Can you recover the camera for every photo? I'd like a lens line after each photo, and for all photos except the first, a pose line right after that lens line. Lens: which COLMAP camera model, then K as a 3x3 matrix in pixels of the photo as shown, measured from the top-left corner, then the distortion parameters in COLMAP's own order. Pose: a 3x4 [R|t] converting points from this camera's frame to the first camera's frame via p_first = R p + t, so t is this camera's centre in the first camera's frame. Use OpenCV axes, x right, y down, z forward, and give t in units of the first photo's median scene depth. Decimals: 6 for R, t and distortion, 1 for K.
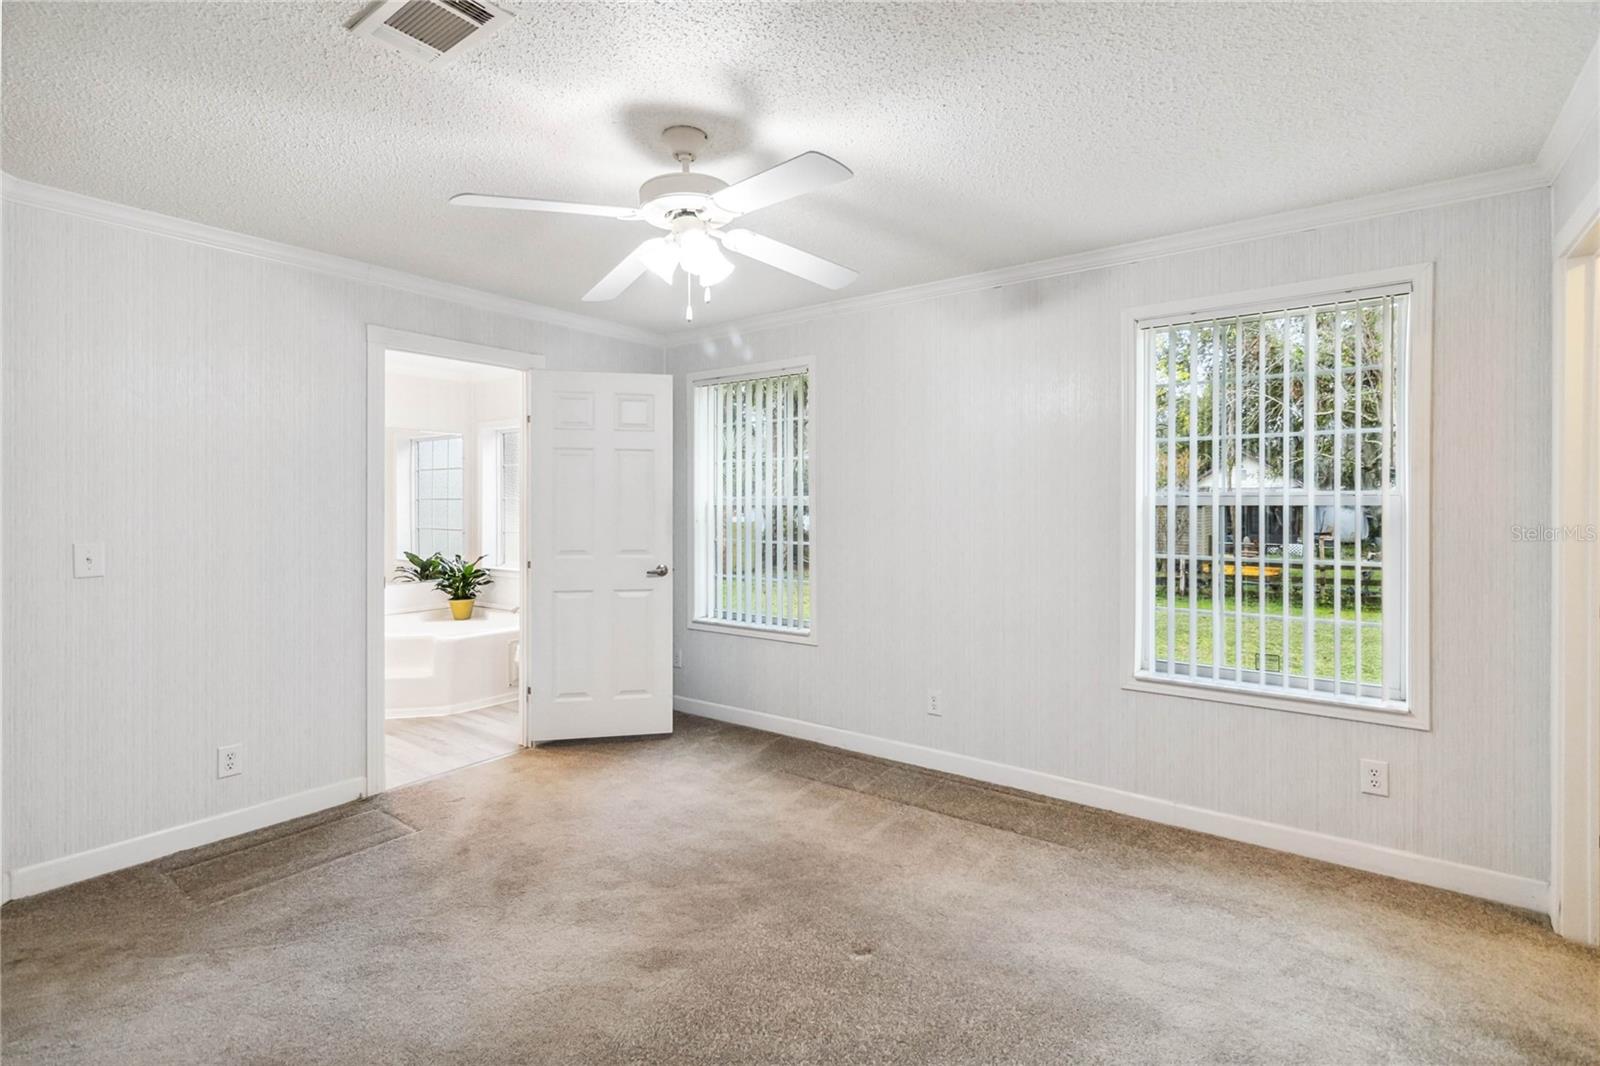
lens RADIAL K [[739.8, 0, 803.2], [0, 739.8, 503.3], [0, 0, 1]] dist [0.001329, 0.000455]
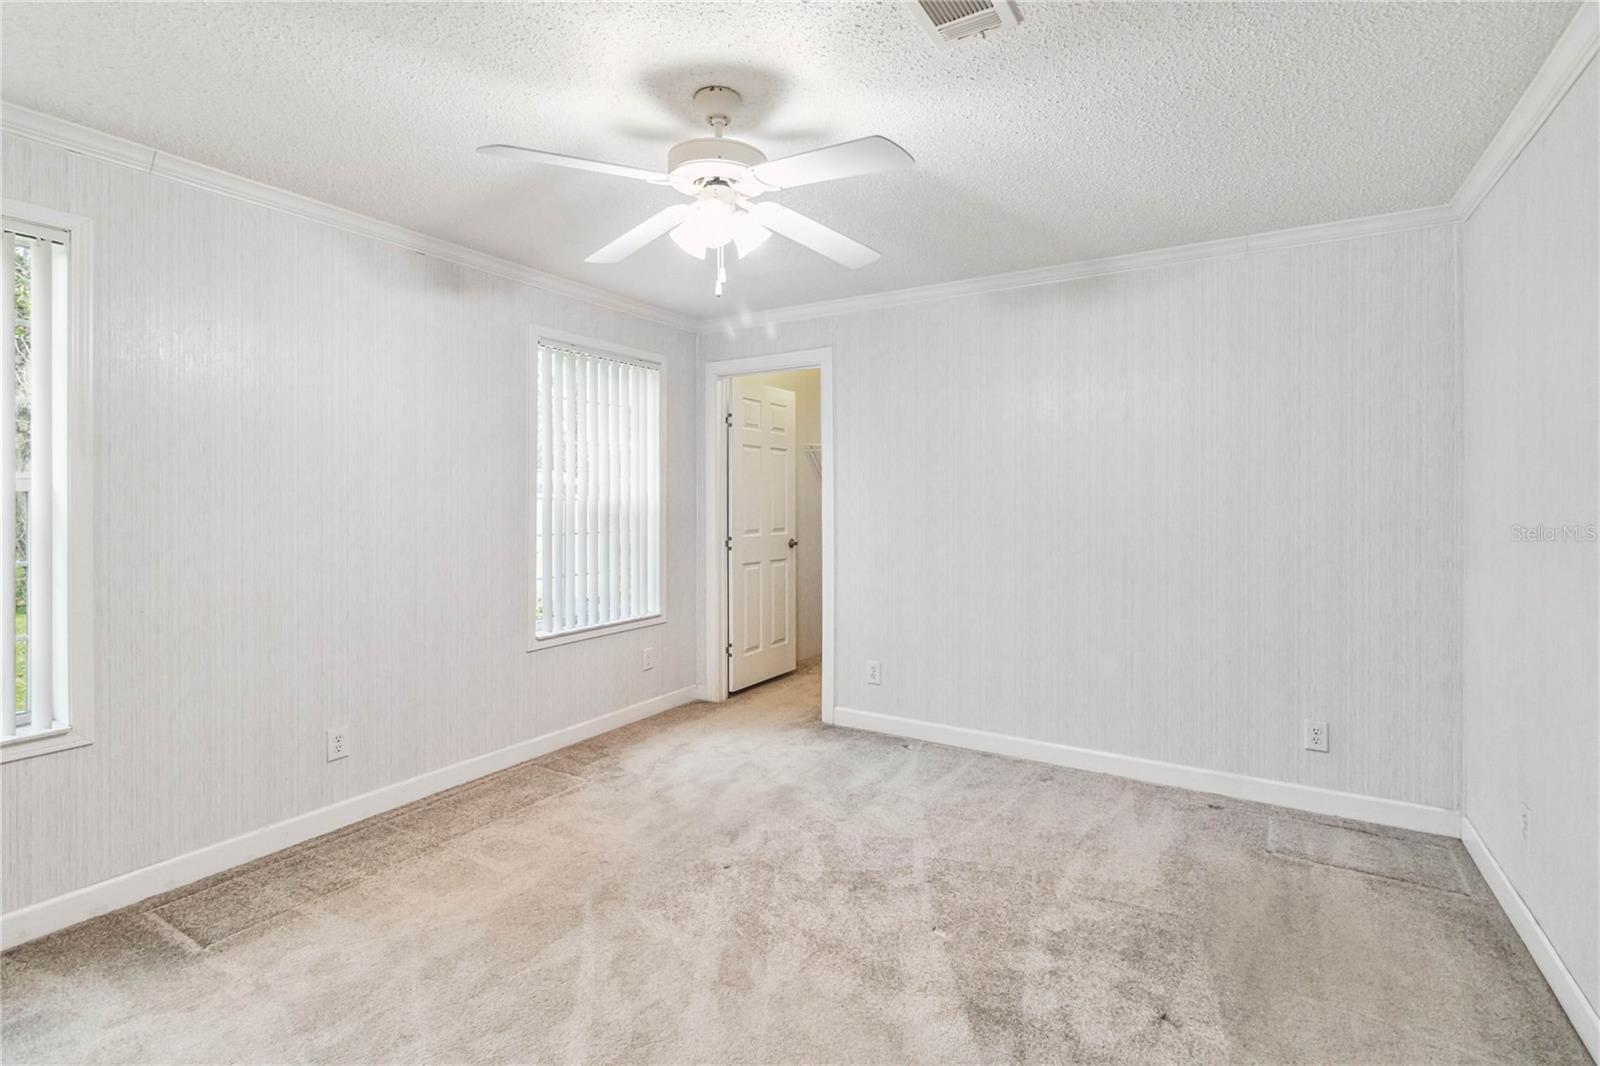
lens RADIAL K [[739.8, 0, 803.2], [0, 739.8, 503.3], [0, 0, 1]] dist [0.001329, 0.000455]
pose [[-0.085037, -0.008464, 0.996342, -0.837296], [0.000338, 0.999964, 0.008523, 0.009986], [-0.996378, 0.001061, -0.085031, 0.745467]]
